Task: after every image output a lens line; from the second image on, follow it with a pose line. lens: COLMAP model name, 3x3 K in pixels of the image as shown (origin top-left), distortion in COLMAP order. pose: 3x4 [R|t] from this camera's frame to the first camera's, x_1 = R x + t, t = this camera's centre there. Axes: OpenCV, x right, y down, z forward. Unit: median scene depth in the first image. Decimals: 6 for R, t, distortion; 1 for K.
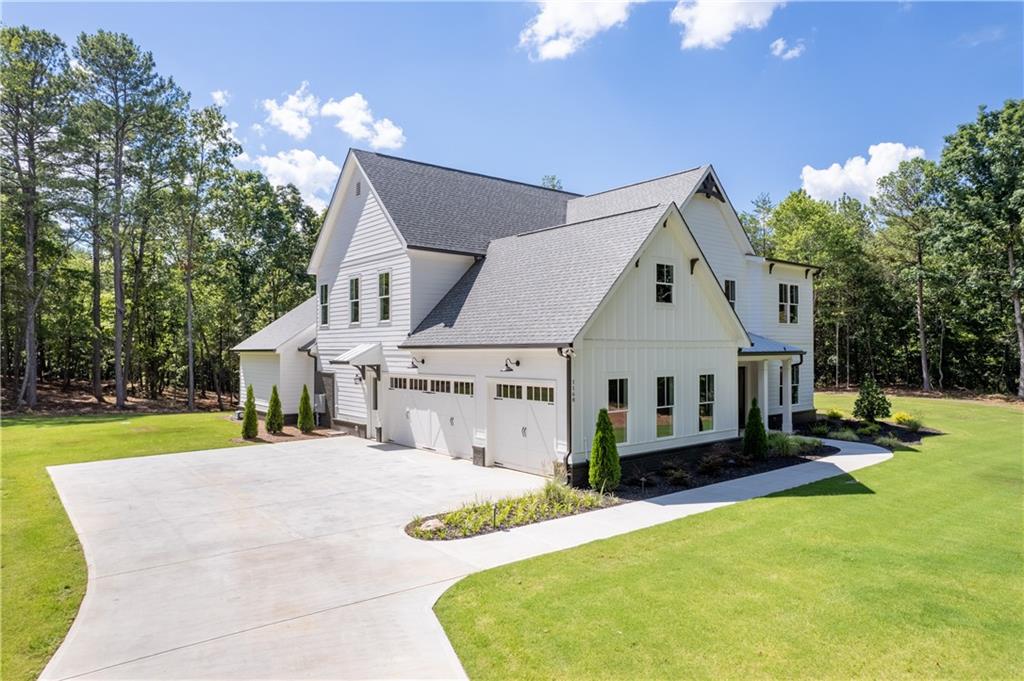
lens RADIAL K [[655.9, 0, 509.5], [0, 655.9, 341.8], [0, 0, 1]] dist [-0.030616, -0.000443]
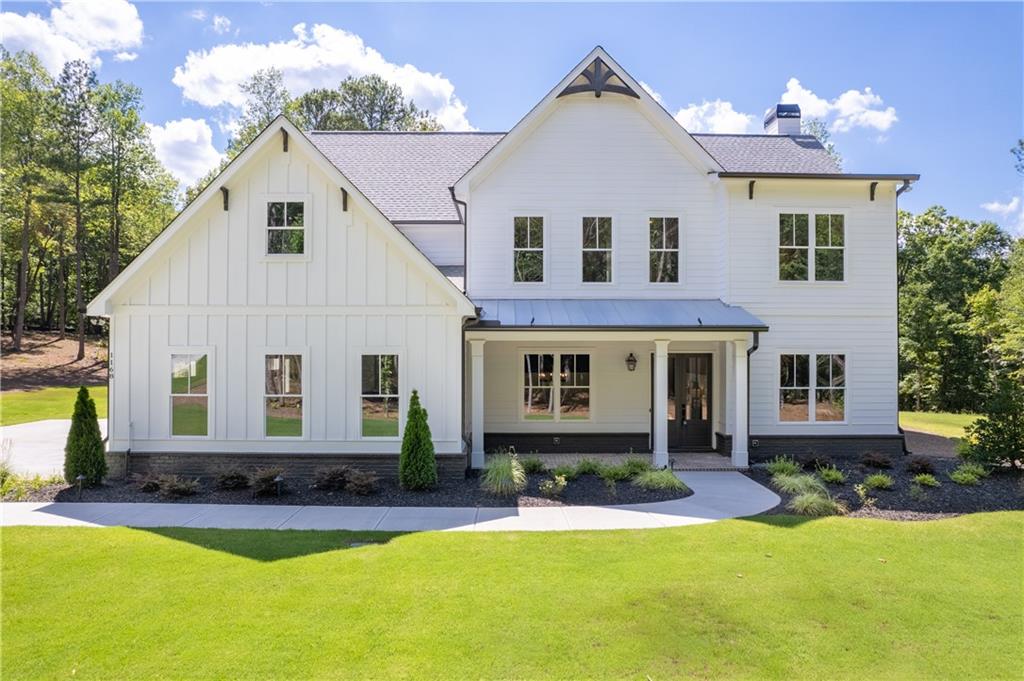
lens RADIAL K [[655.9, 0, 509.5], [0, 655.9, 341.8], [0, 0, 1]] dist [-0.030616, -0.000443]
pose [[0.779719, 0.000633, -0.626130, 0.637451], [-0.000383, 1.000000, 0.000534, 0.027837], [0.626130, -0.000176, 0.779719, 0.417964]]
